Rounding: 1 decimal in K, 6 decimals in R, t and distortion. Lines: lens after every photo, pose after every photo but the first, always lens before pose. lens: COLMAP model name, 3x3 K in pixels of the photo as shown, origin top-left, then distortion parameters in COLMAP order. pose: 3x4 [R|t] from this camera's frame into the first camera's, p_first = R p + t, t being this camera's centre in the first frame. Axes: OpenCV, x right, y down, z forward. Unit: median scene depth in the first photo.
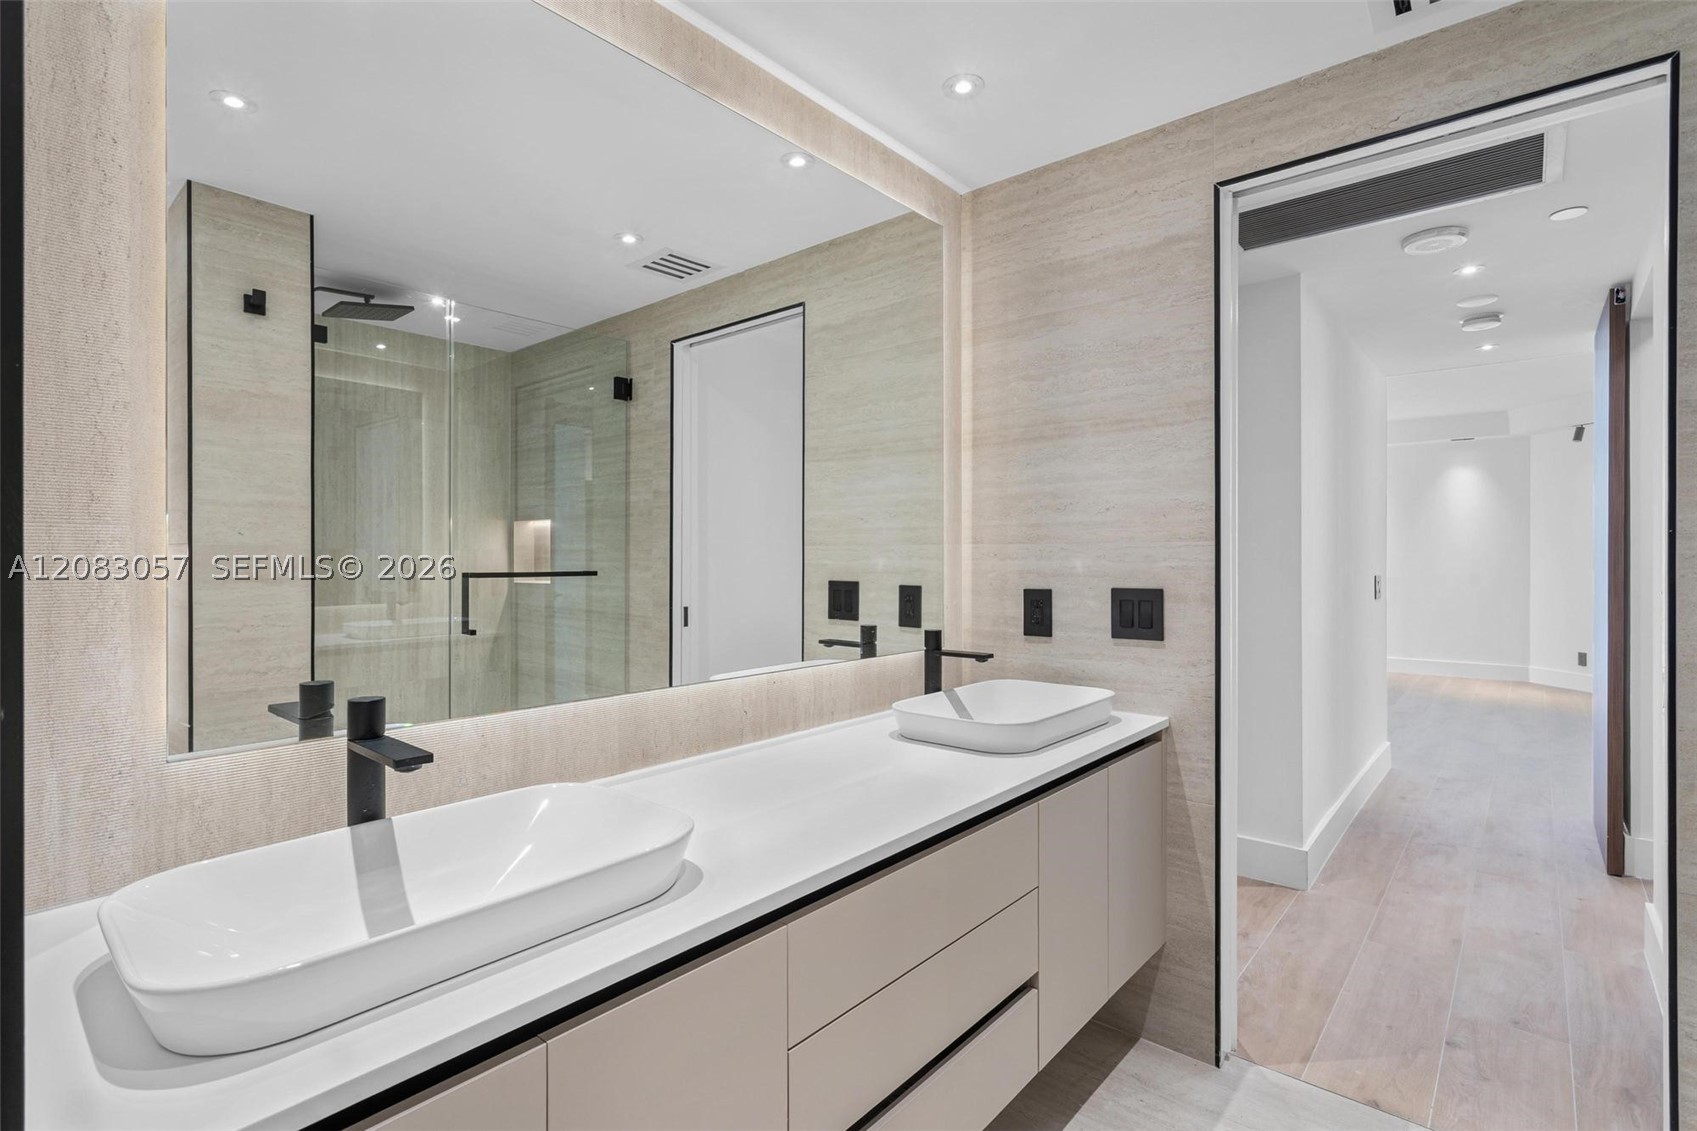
lens RADIAL K [[810.5, 0, 835.9], [0, 810.5, 567.4], [0, 0, 1]] dist [-0.002601, 0.000834]
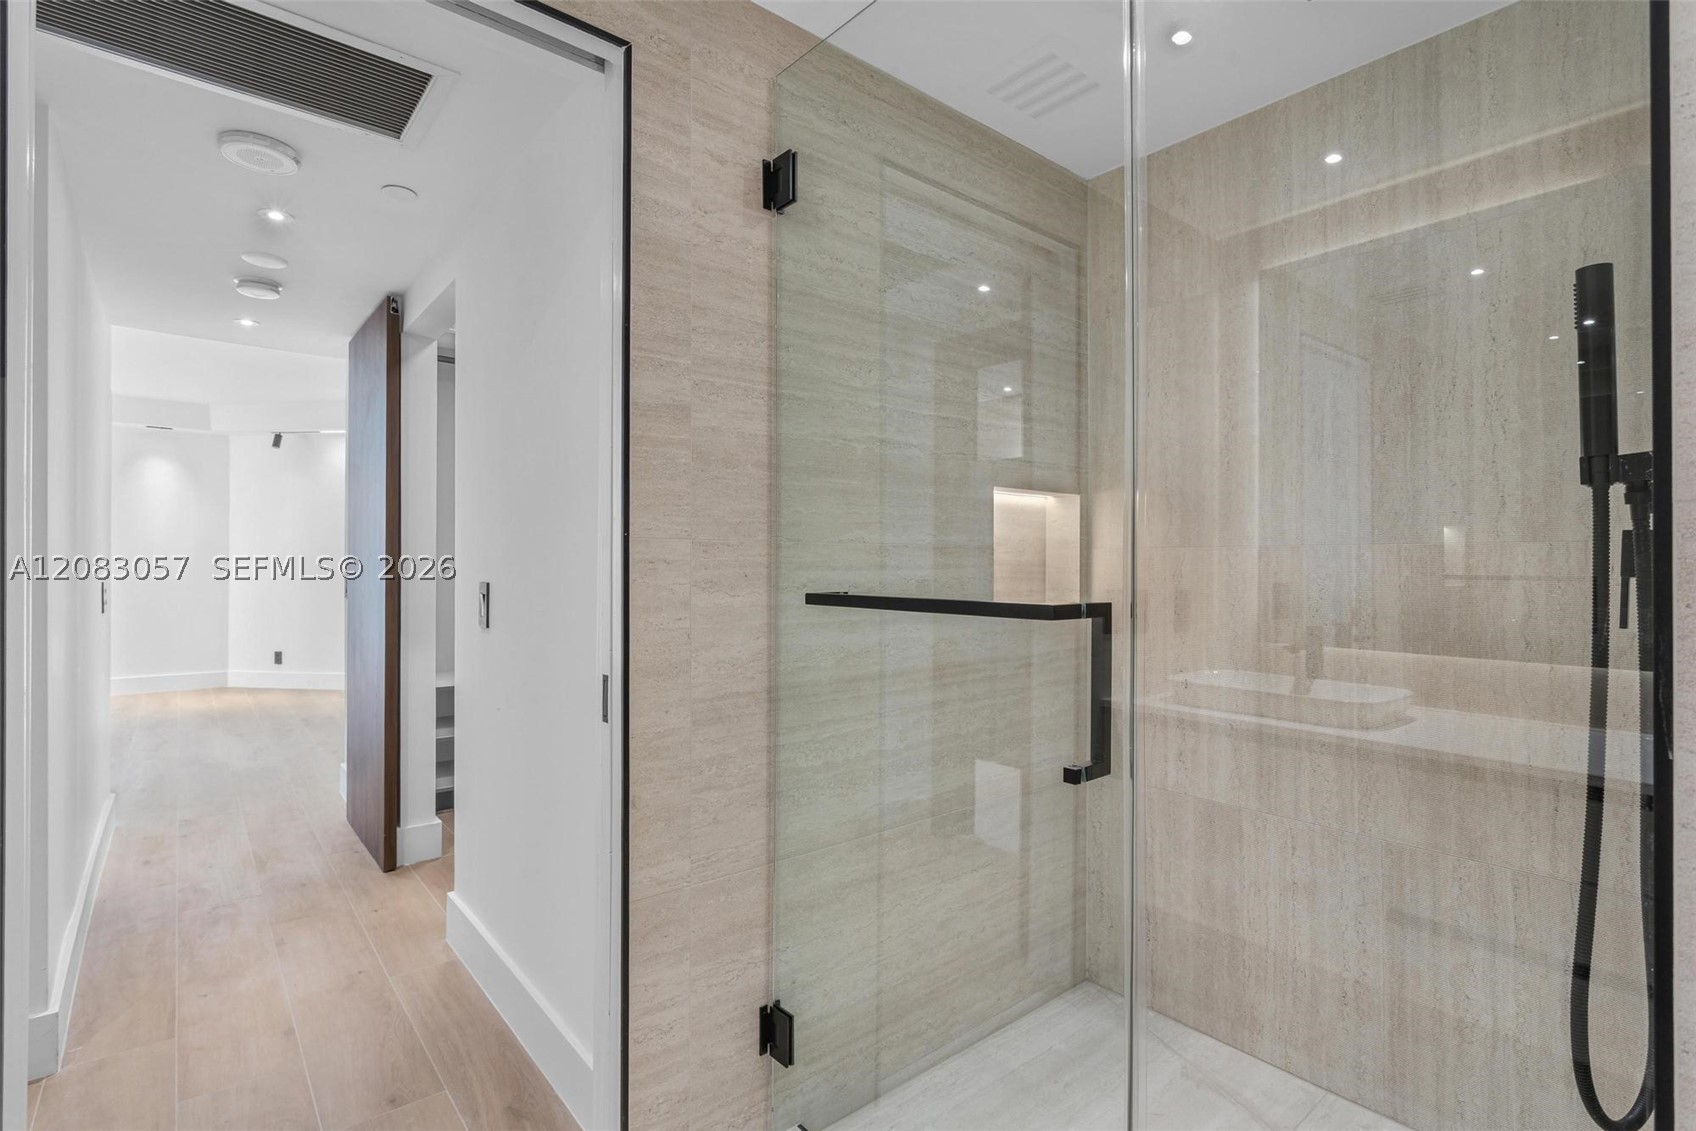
lens RADIAL K [[810.1, 0, 835.4], [0, 810.1, 567.4], [0, 0, 1]] dist [-0.002601, 0.000834]
pose [[0.172040, -0.001824, 0.985088, 0.052486], [0.003506, 0.999993, 0.001239, -0.002286], [-0.985084, 0.003241, 0.172045, 0.264061]]
